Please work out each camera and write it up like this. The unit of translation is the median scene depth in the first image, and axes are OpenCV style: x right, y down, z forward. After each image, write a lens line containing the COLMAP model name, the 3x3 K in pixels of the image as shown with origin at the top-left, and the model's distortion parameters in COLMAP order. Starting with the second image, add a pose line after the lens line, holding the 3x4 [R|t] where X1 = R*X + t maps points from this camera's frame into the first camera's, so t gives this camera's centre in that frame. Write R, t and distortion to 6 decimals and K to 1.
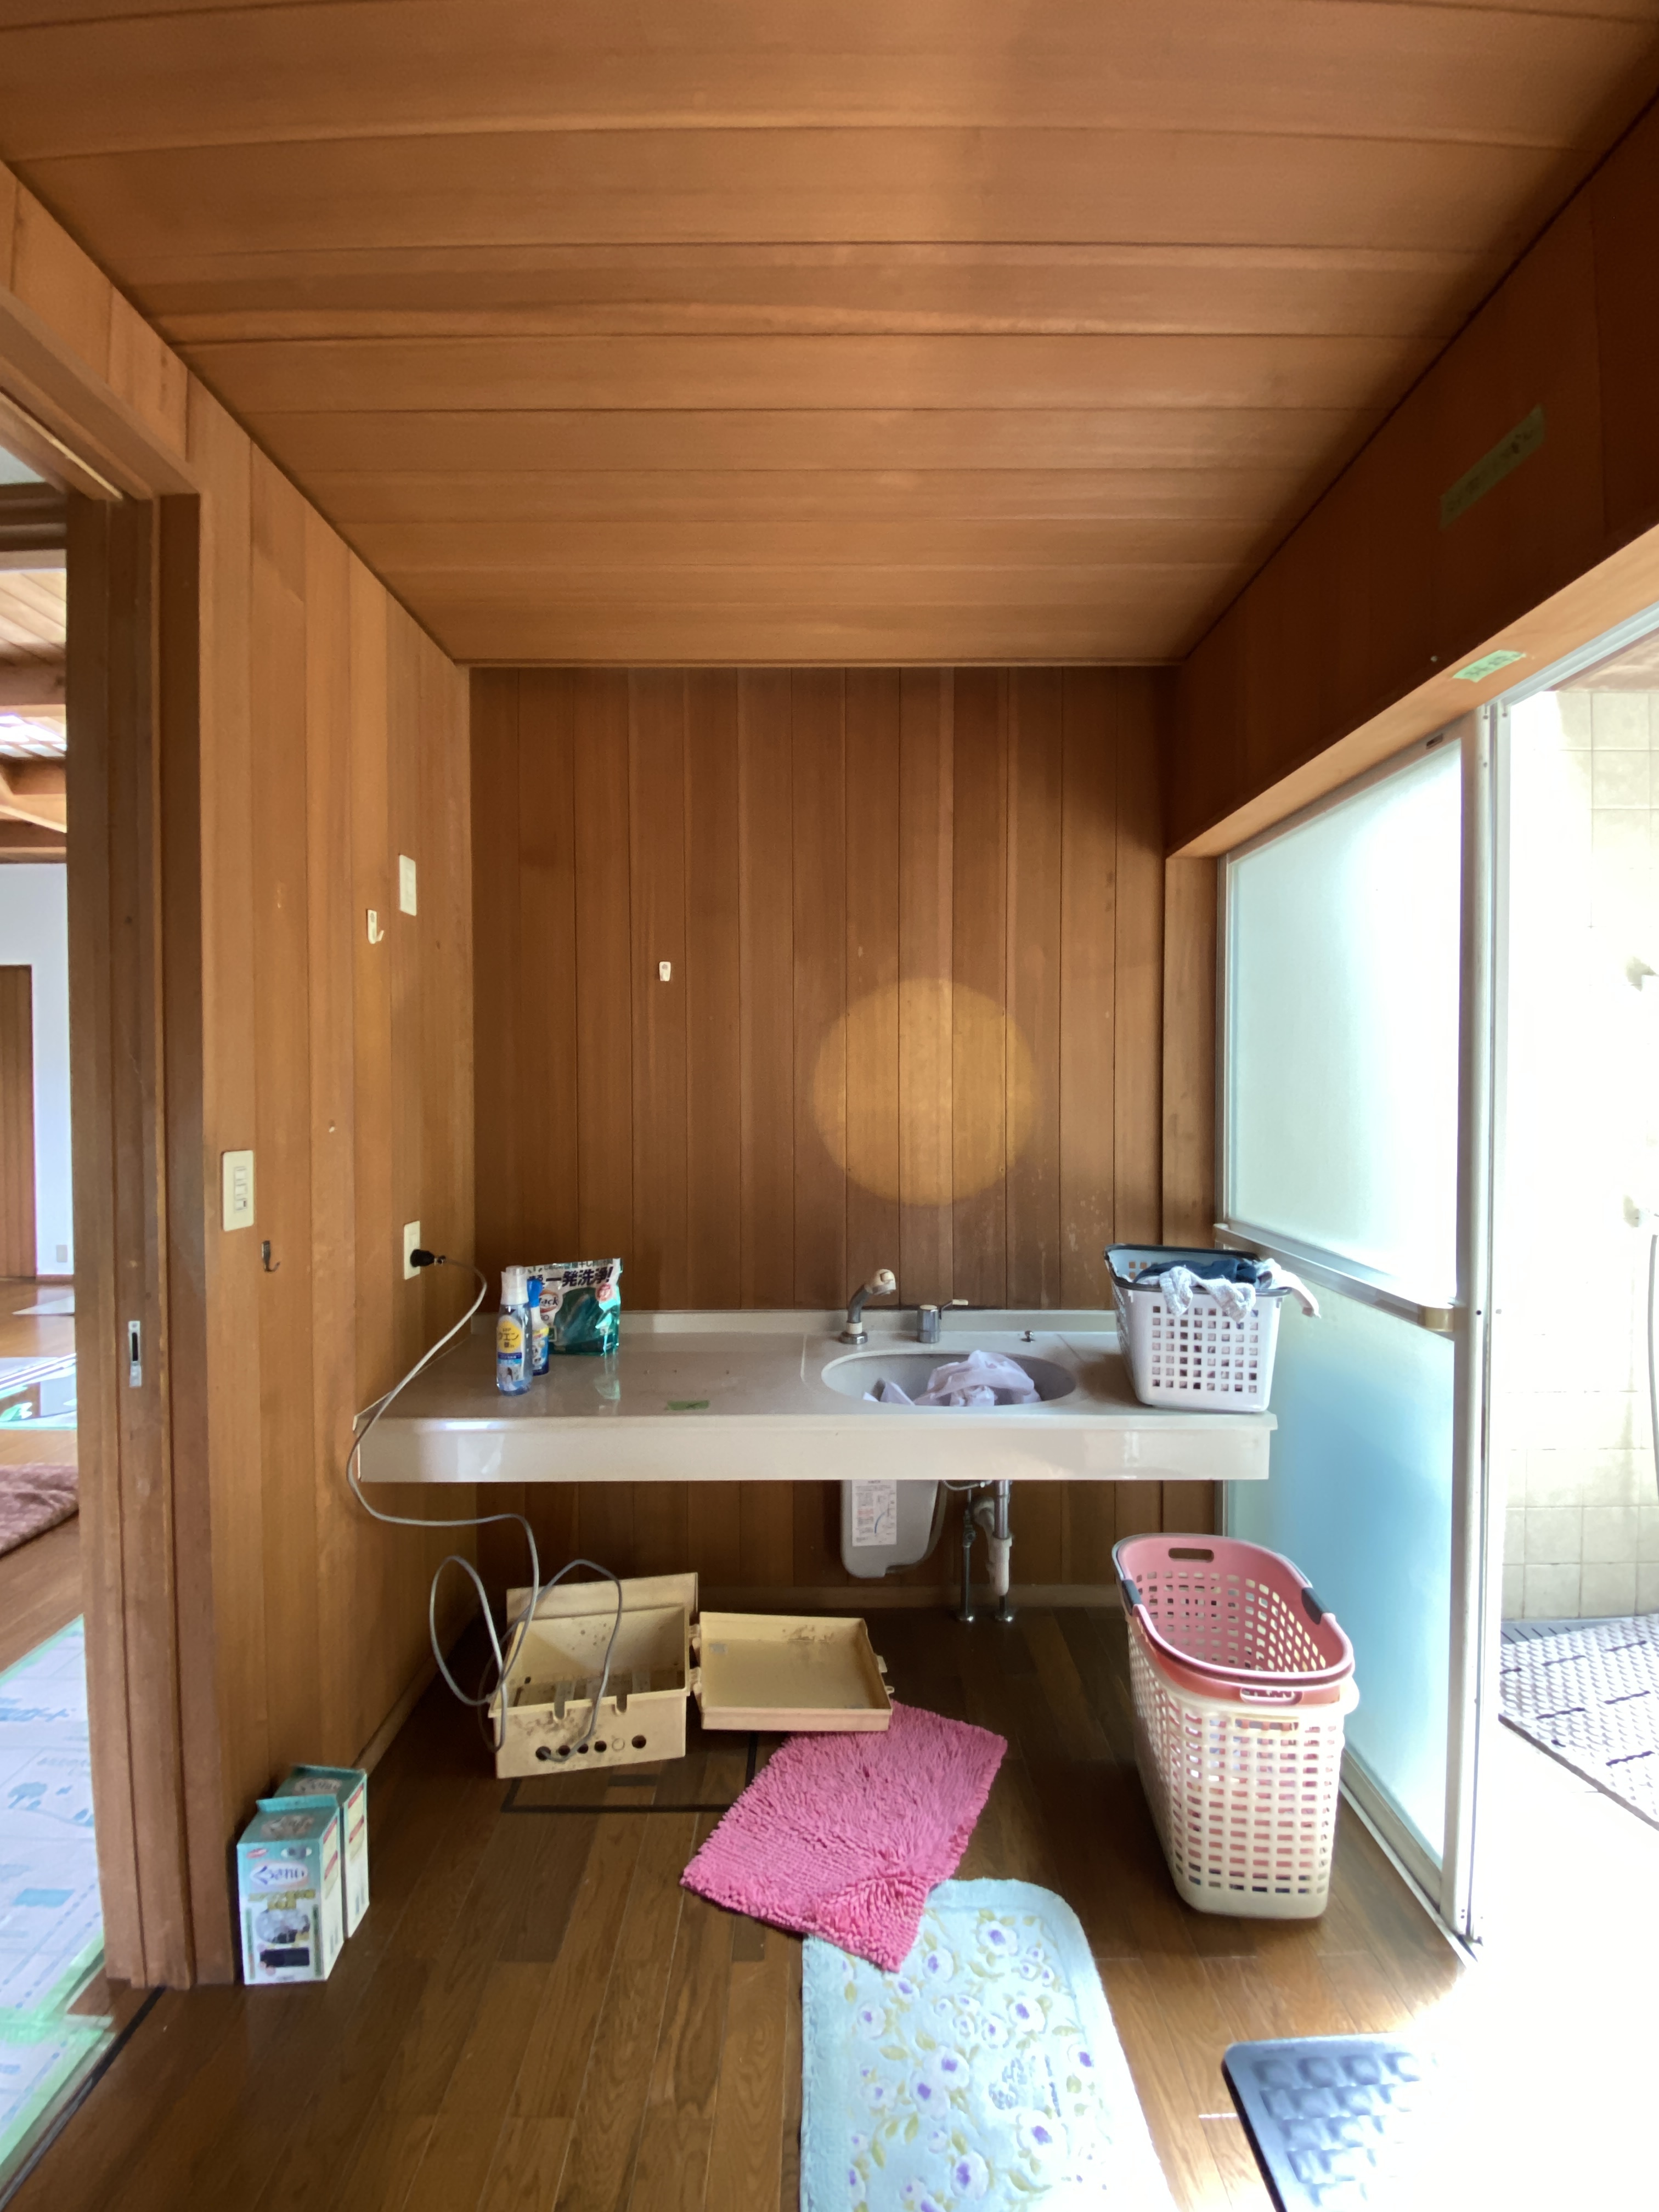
lens RADIAL K [[898.6, 0, 829.9], [0, 898.6, 1099.9], [0, 0, 1]] dist [0.014168, -0.017878]
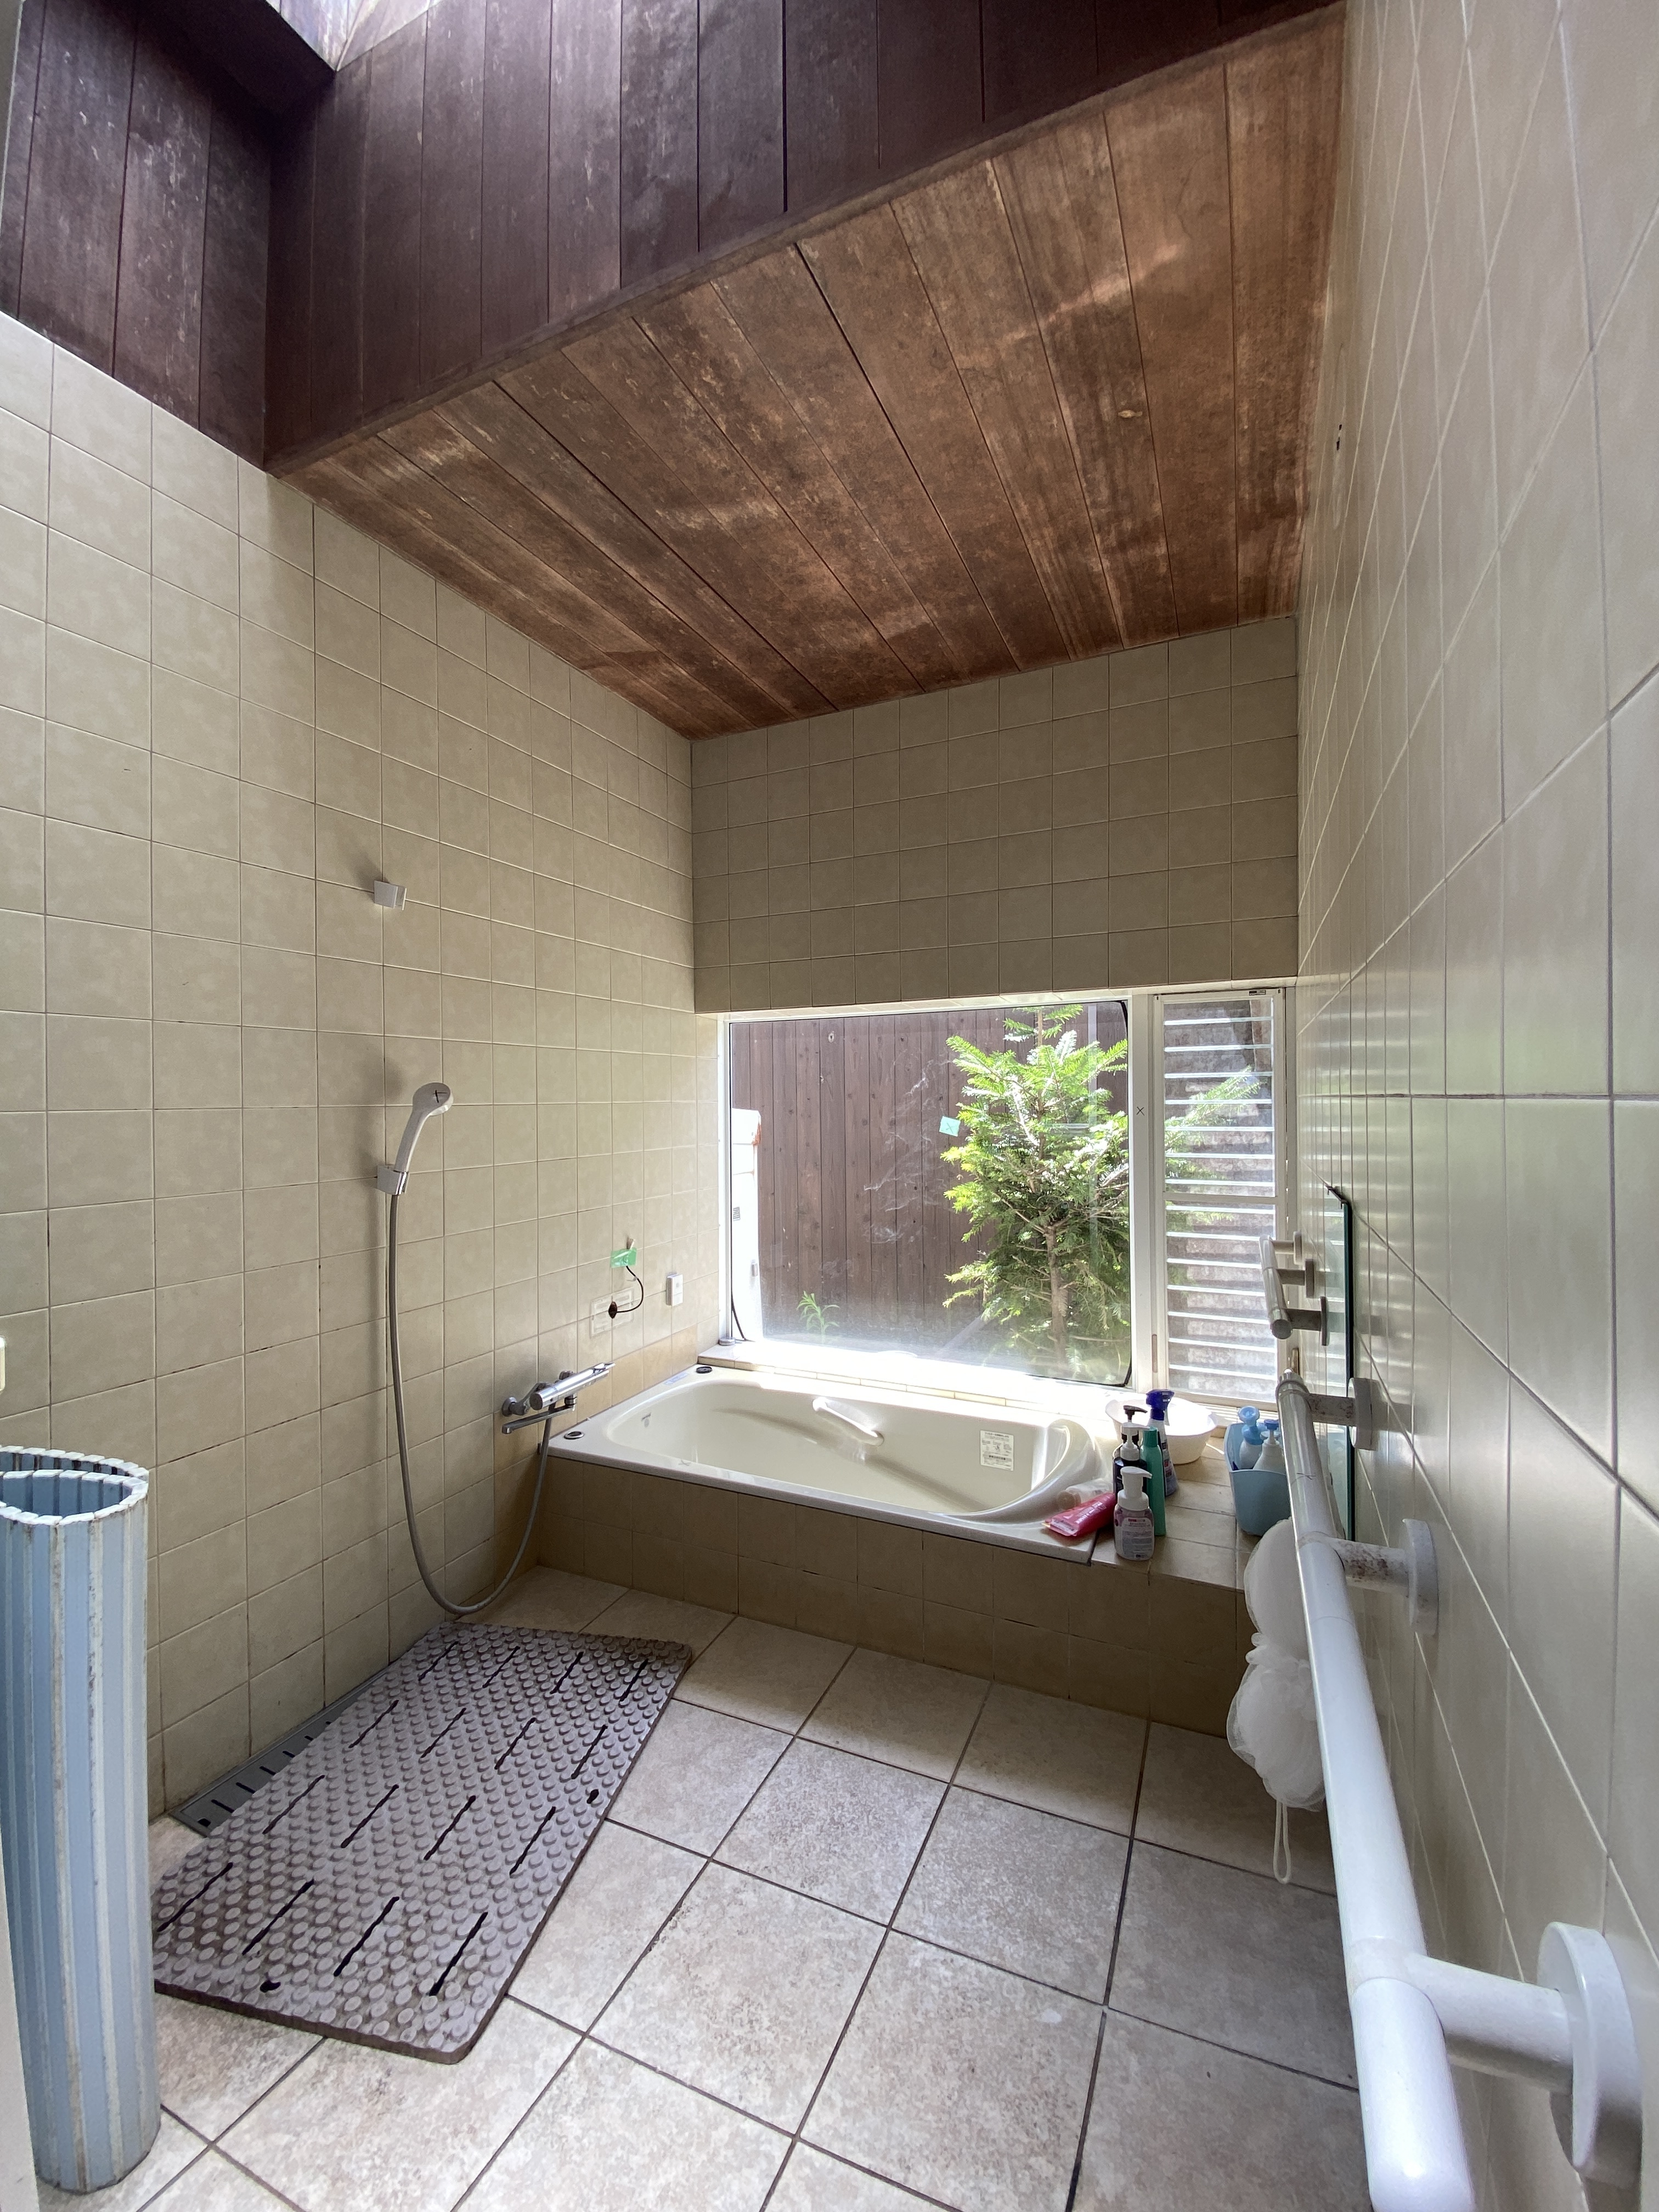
lens RADIAL K [[898.6, 0, 829.9], [0, 898.6, 1099.9], [0, 0, 1]] dist [0.014168, -0.017878]
pose [[0.413709, -0.002166, 0.910407, 0.436031], [0.022494, 0.999716, -0.007843, 0.104285], [-0.910131, 0.023724, 0.413640, 0.380184]]
